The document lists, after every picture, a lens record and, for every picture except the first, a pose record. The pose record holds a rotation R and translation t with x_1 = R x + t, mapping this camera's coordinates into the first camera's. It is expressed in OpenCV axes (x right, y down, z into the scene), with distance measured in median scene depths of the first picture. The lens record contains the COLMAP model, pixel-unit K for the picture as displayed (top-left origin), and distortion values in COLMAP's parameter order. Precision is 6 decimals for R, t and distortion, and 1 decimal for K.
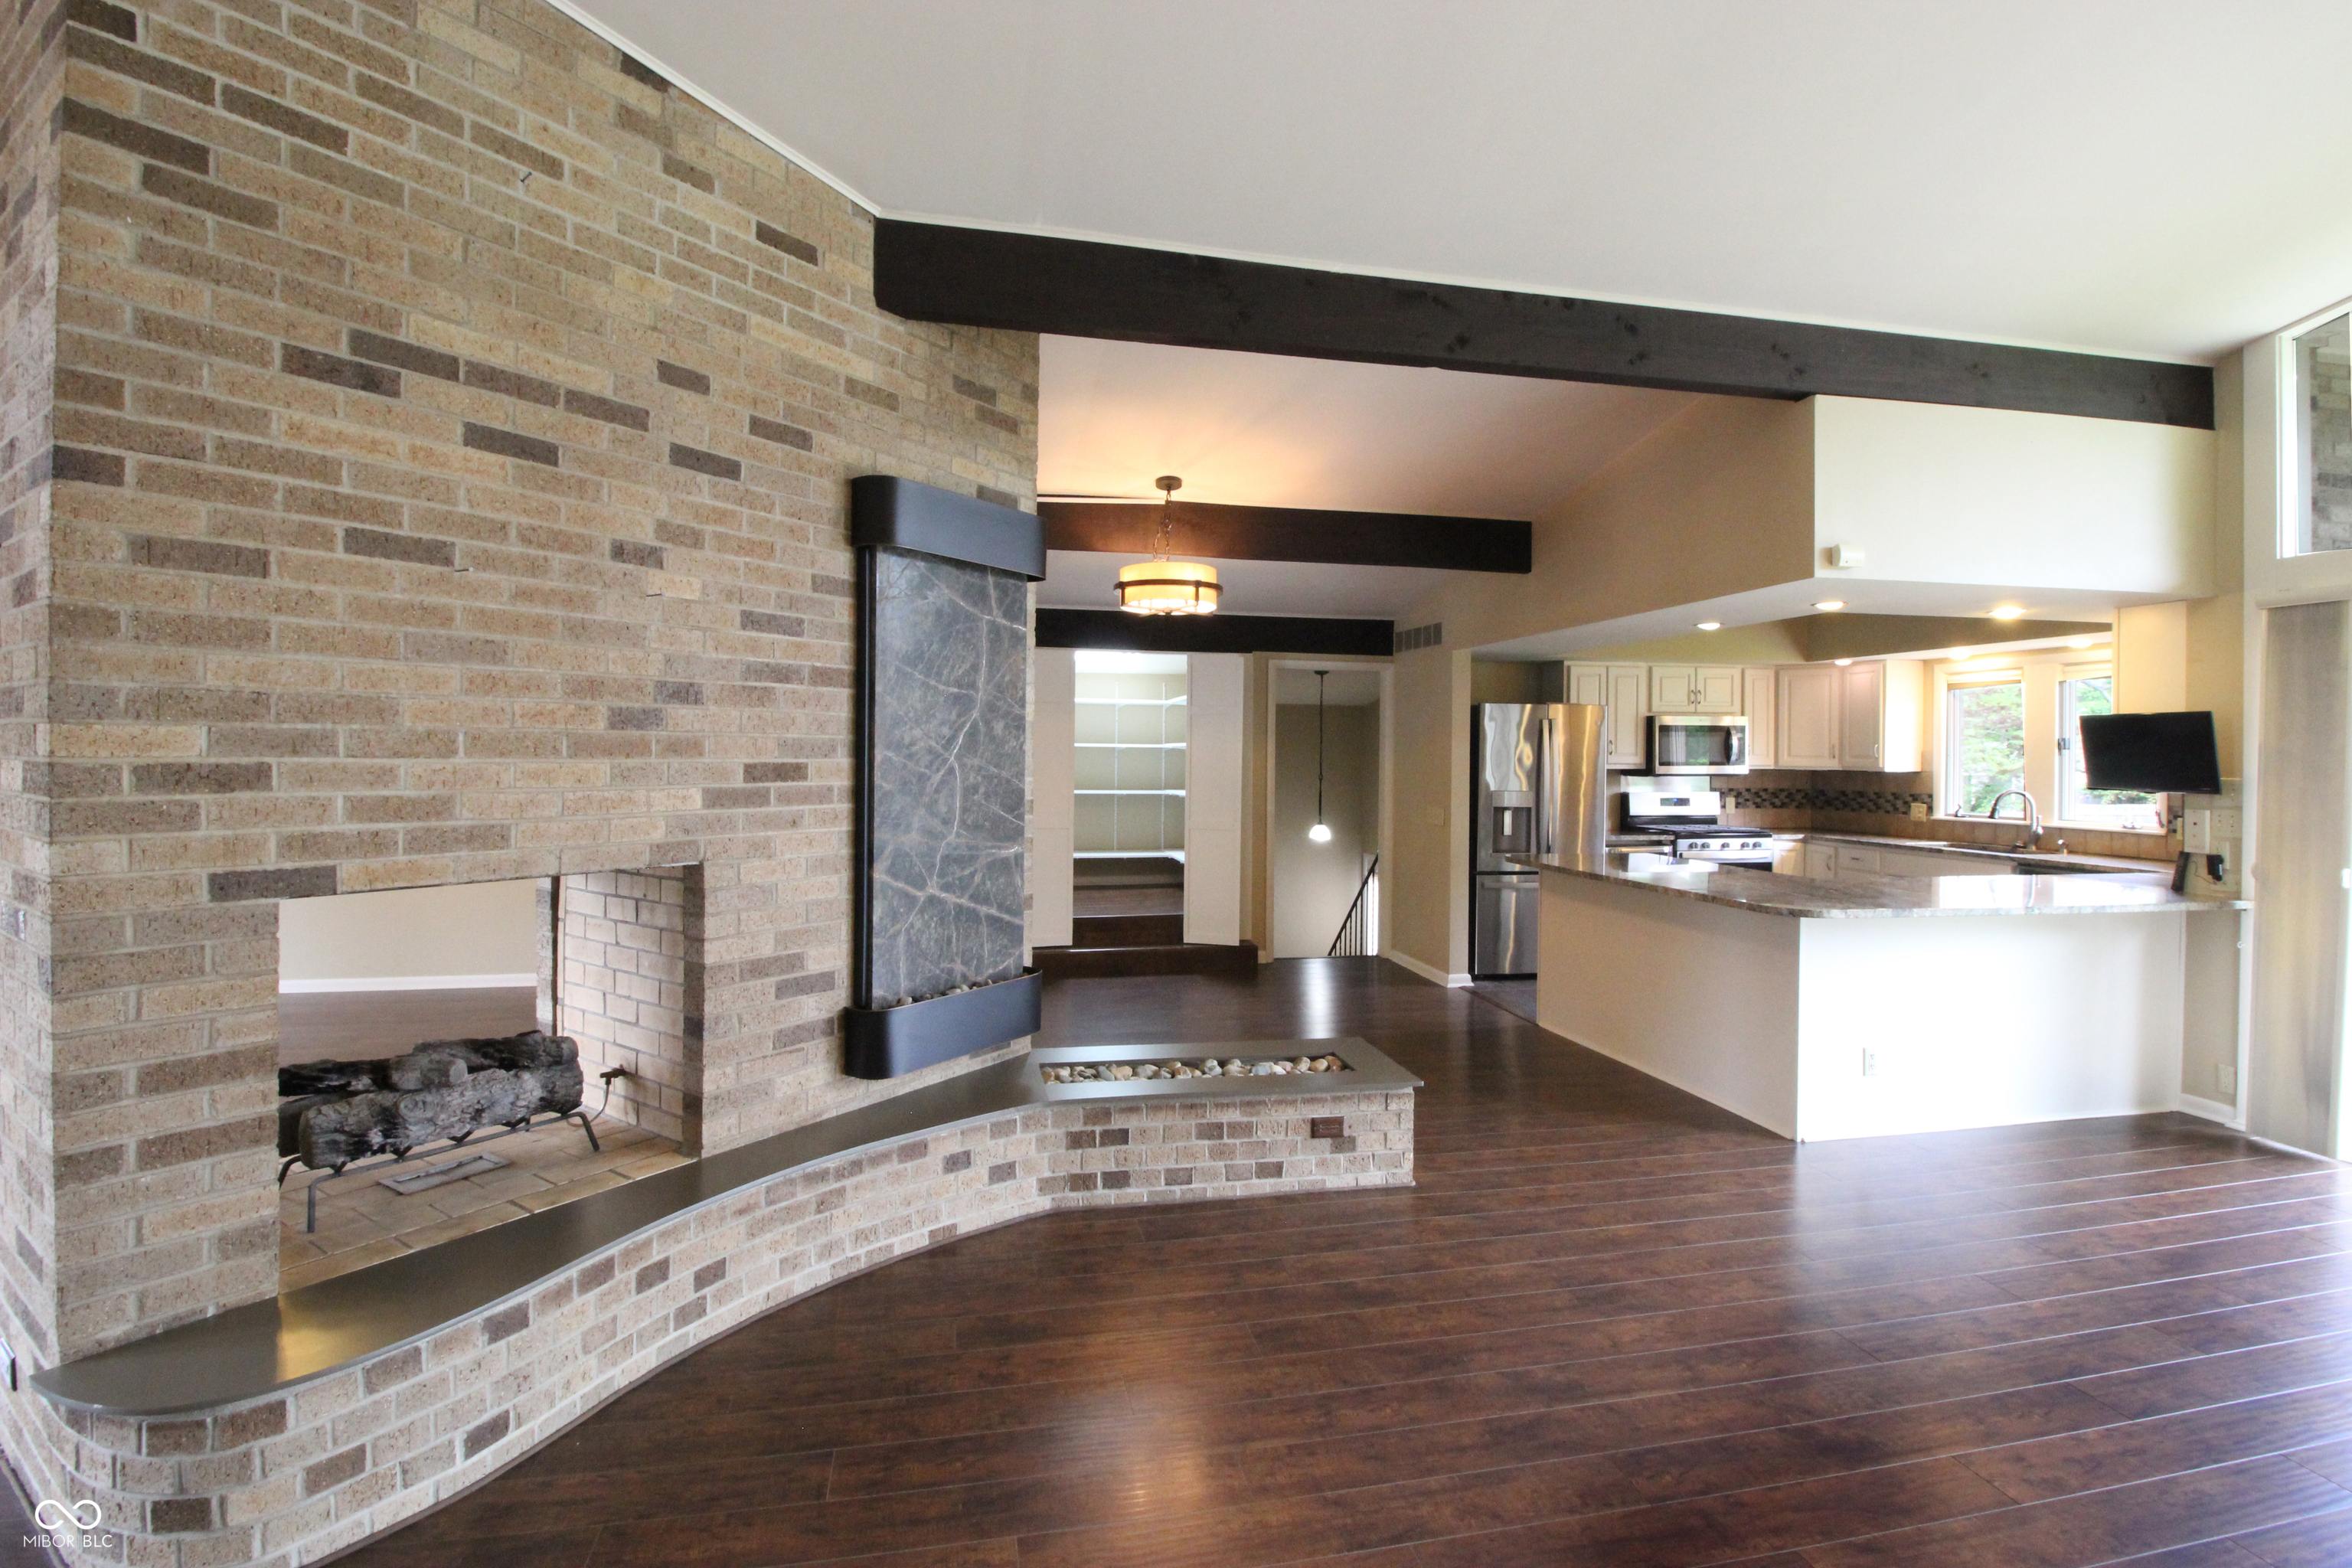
lens RADIAL K [[1092.8, 0, 1178.5], [0, 1092.8, 752.2], [0, 0, 1]] dist [-0.004204, -0.003729]
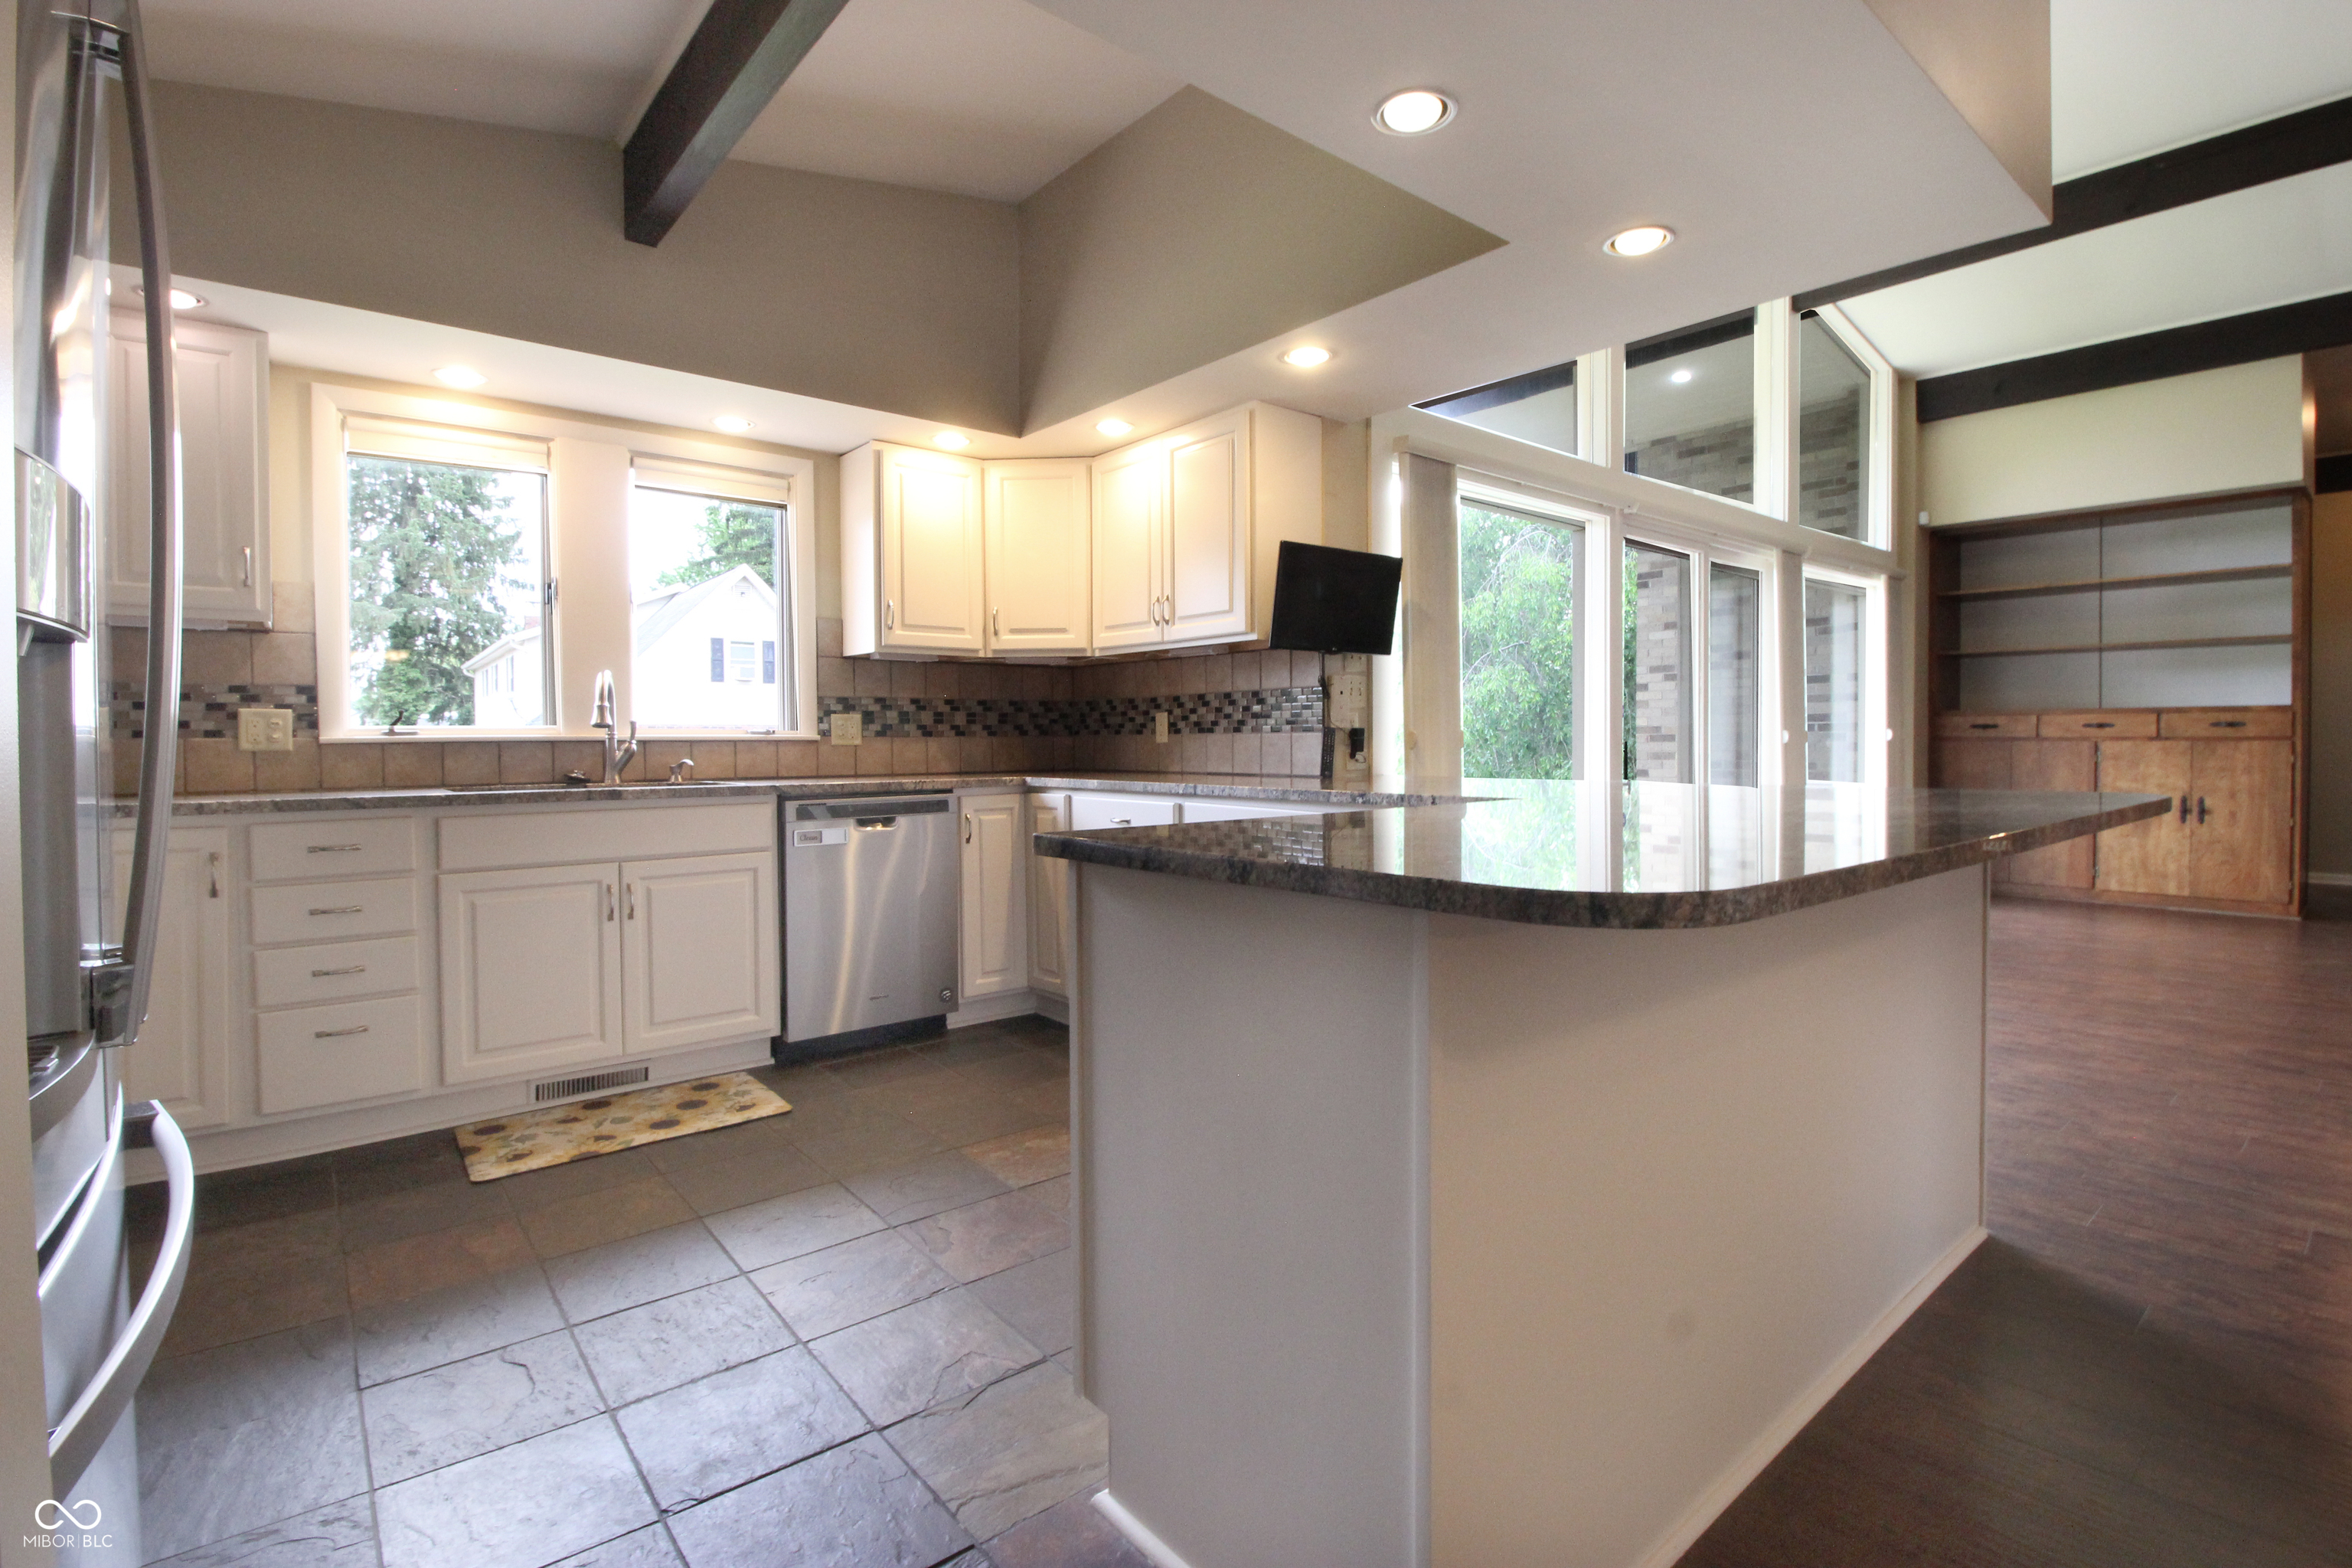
lens RADIAL K [[1092.8, 0, 1209.5], [0, 1092.8, 756.9], [0, 0, 1]] dist [-0.004204, -0.003729]
pose [[-0.477153, -0.019826, 0.878596, 0.142672], [0.001647, 0.999724, 0.023454, 0.054098], [-0.878819, 0.012638, -0.476989, 0.845523]]
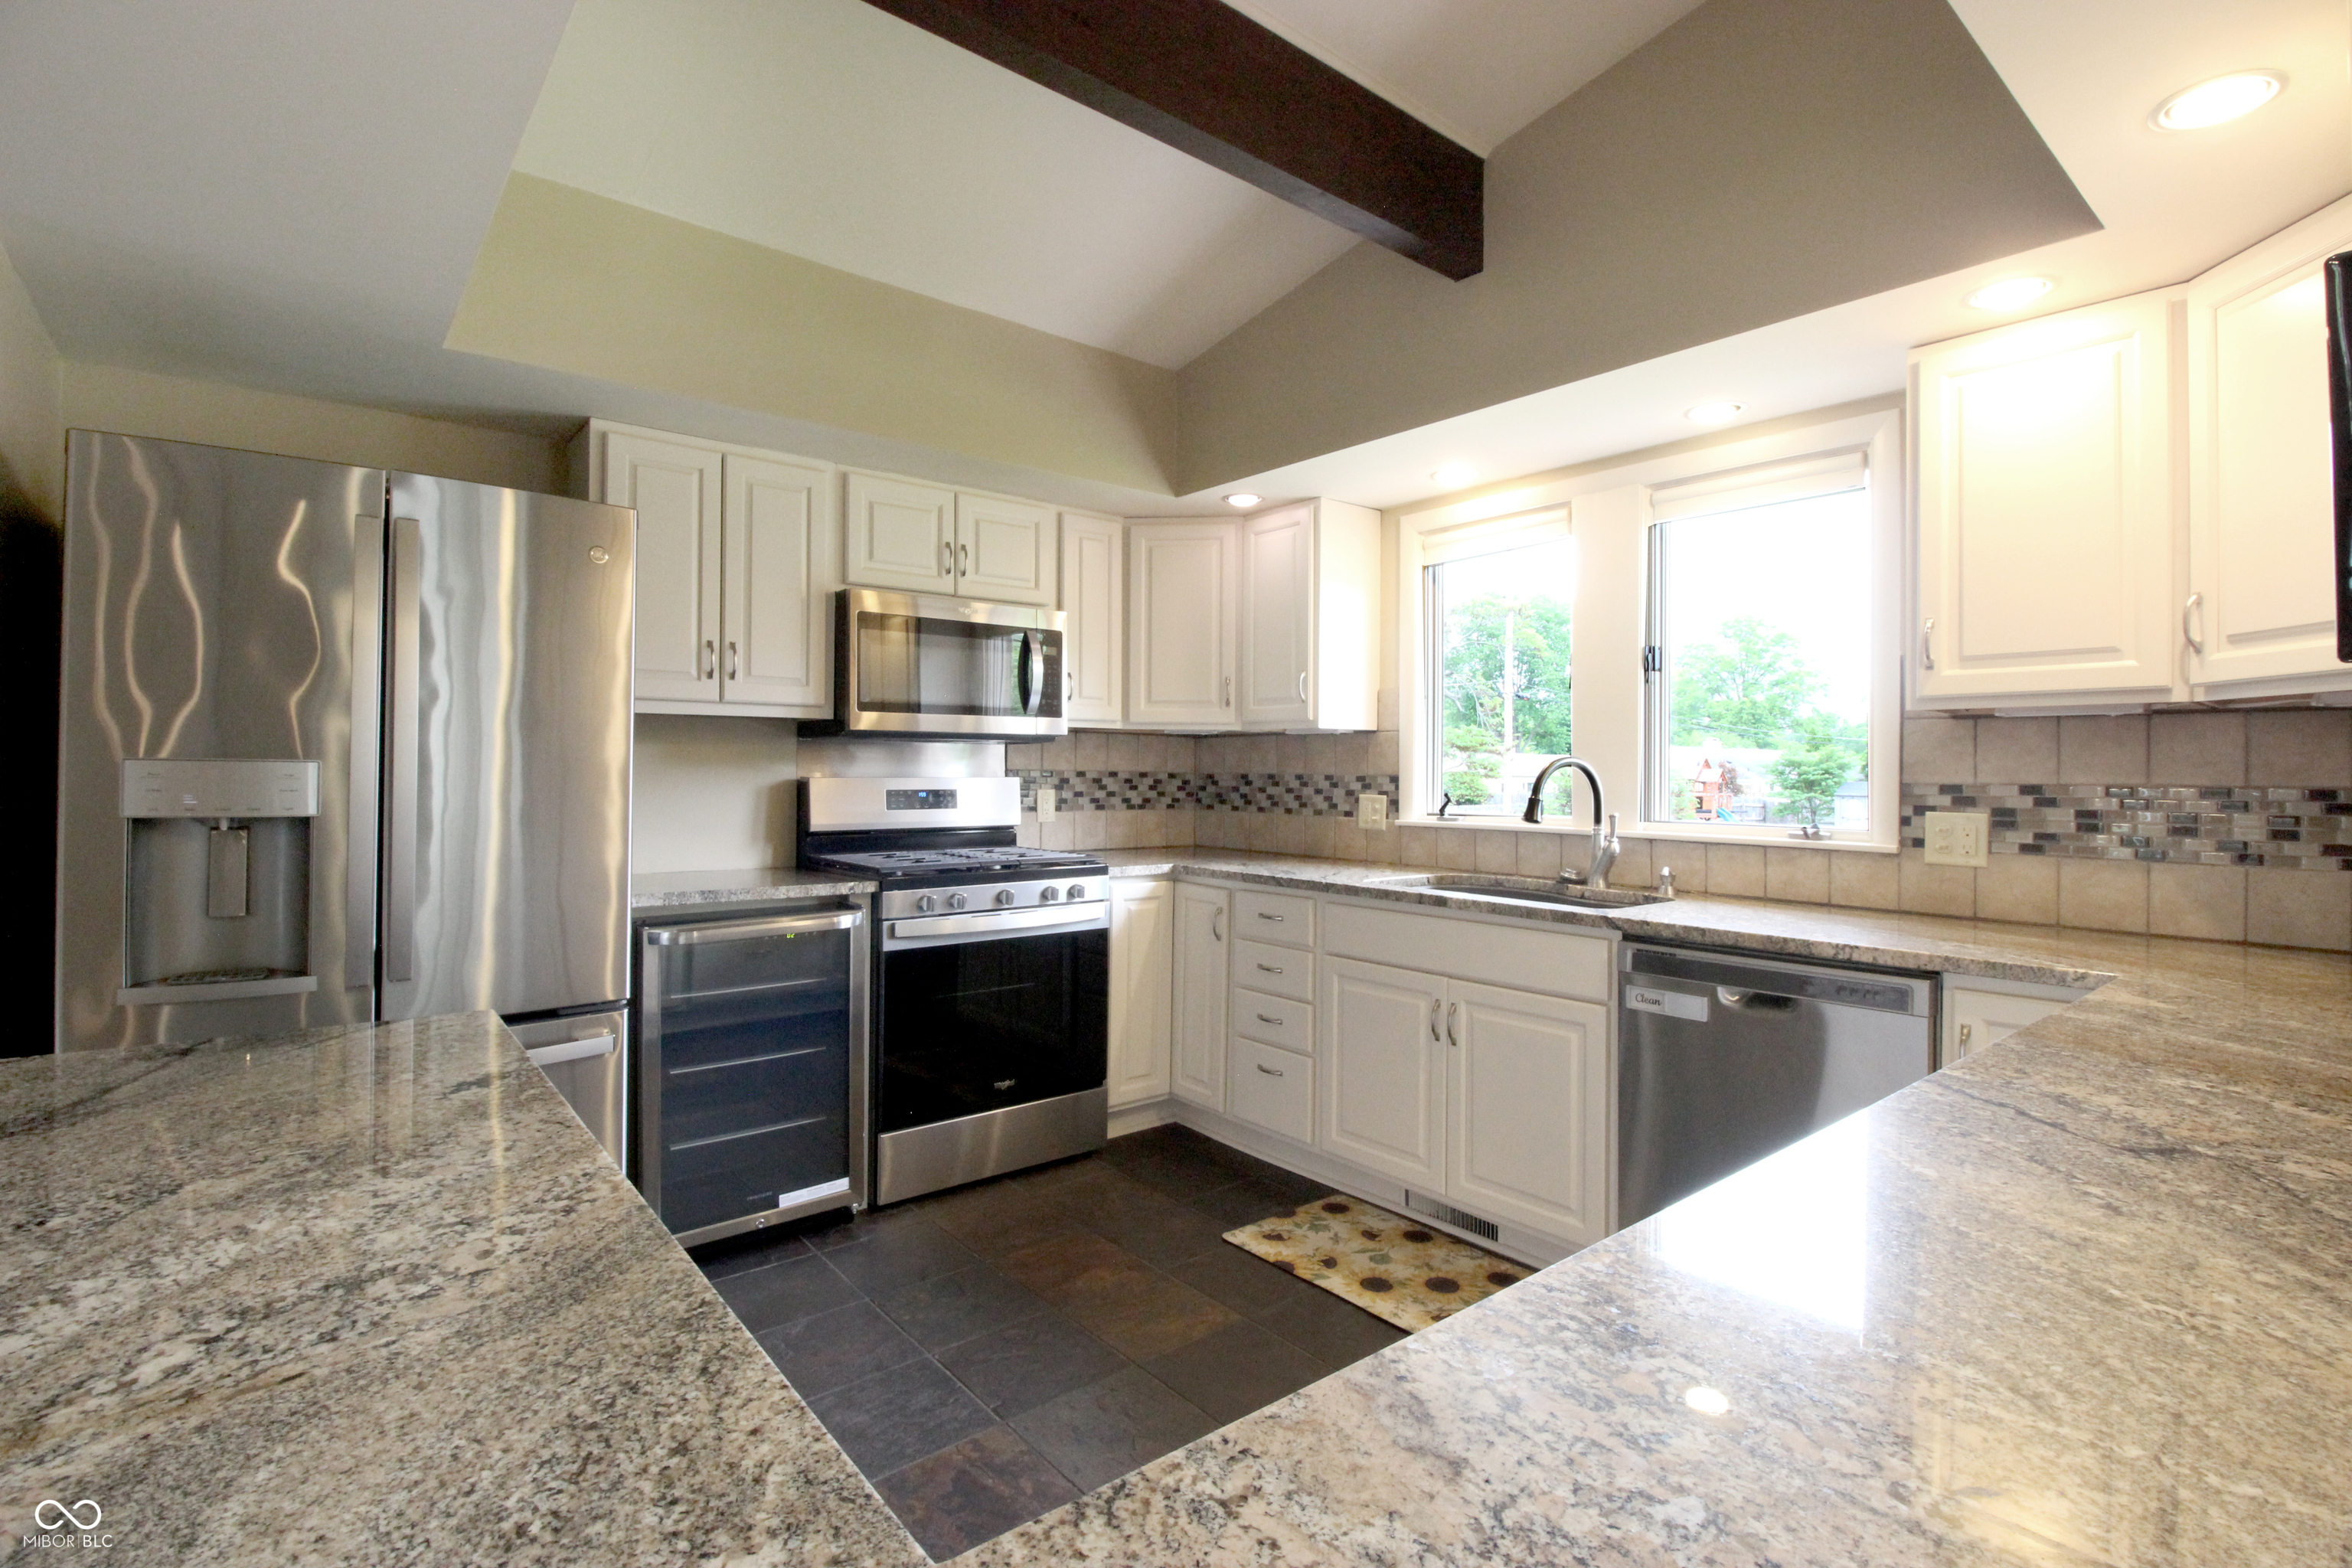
lens RADIAL K [[1092.8, 0, 1156.5], [0, 1092.8, 760.3], [0, 0, 1]] dist [-0.004204, -0.003729]
pose [[0.892747, 0.001514, 0.450556, 0.348052], [-0.000802, 0.999998, -0.001771, 0.031089], [-0.450558, 0.001220, 0.892746, 0.570769]]
